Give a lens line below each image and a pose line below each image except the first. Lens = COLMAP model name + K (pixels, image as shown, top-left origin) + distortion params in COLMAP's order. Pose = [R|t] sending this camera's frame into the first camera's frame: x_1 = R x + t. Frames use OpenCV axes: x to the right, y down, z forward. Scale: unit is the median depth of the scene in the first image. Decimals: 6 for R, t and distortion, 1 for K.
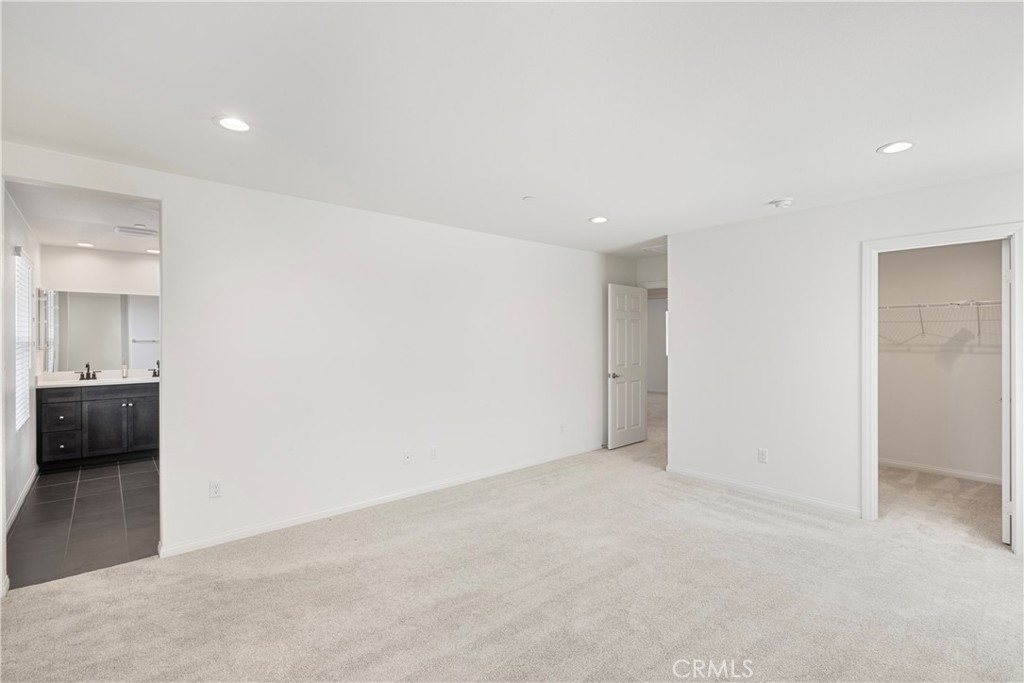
lens RADIAL K [[462.5, 0, 509.3], [0, 462.5, 335.6], [0, 0, 1]] dist [-0.003244, -0.001484]
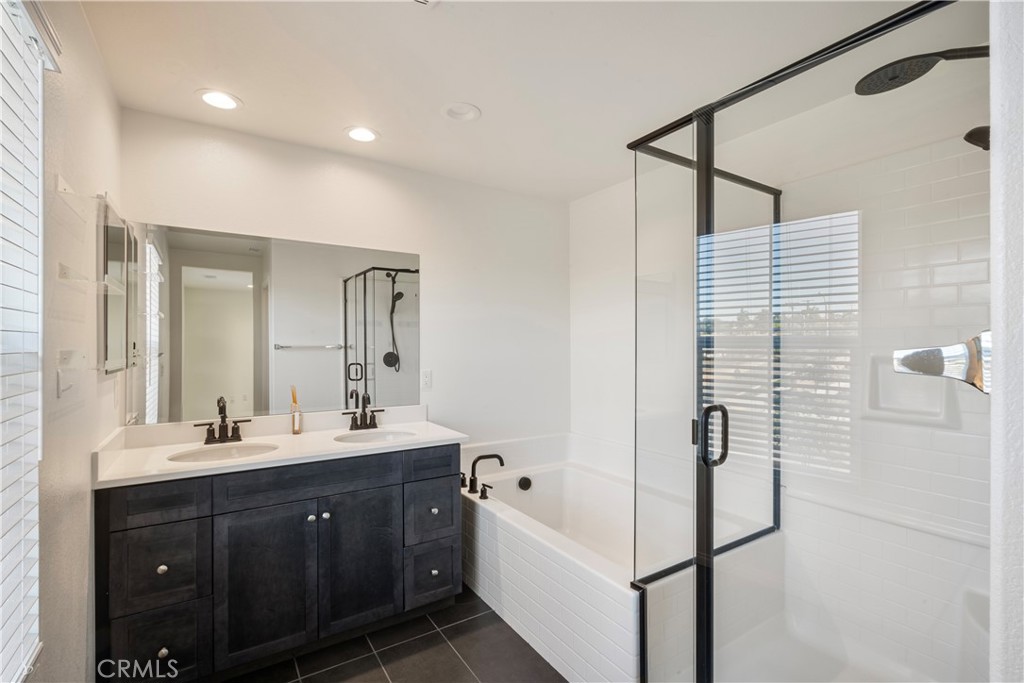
lens RADIAL K [[462.5, 0, 514.7], [0, 462.5, 341.0], [0, 0, 1]] dist [-0.003244, -0.001484]
pose [[0.990318, 0.003547, -0.138772, -0.620383], [-0.003812, 0.999991, -0.001640, 0.005238], [0.138765, 0.002153, 0.990323, 0.649164]]
